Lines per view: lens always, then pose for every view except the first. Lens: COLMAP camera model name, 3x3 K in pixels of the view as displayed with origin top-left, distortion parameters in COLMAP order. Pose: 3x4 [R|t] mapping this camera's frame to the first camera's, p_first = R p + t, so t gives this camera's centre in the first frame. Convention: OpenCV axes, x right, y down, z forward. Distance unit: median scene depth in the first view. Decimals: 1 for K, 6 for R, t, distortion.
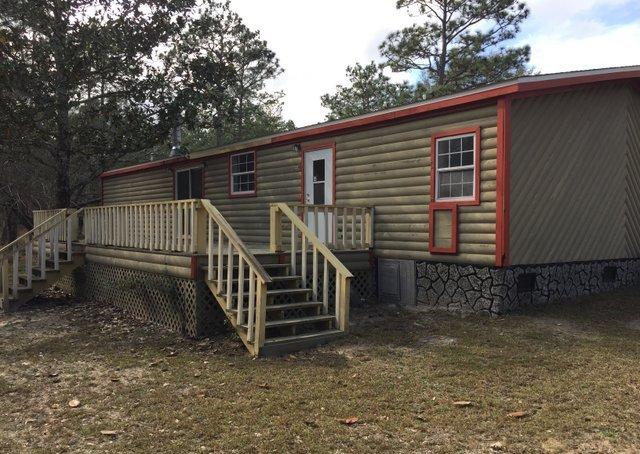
lens RADIAL K [[547.9, 0, 320.0], [0, 547.9, 227.0], [0, 0, 1]] dist [0.005273, 0.002293]
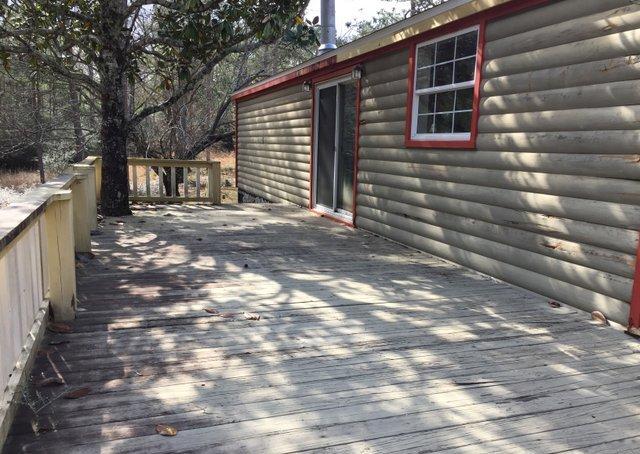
lens RADIAL K [[547.9, 0, 320.0], [0, 547.9, 227.0], [0, 0, 1]] dist [0.005273, 0.002293]
pose [[0.944699, 0.070993, -0.320161, -0.088199], [-0.025762, 0.989335, 0.143361, -0.052031], [0.326924, -0.127185, 0.936453, 0.571223]]
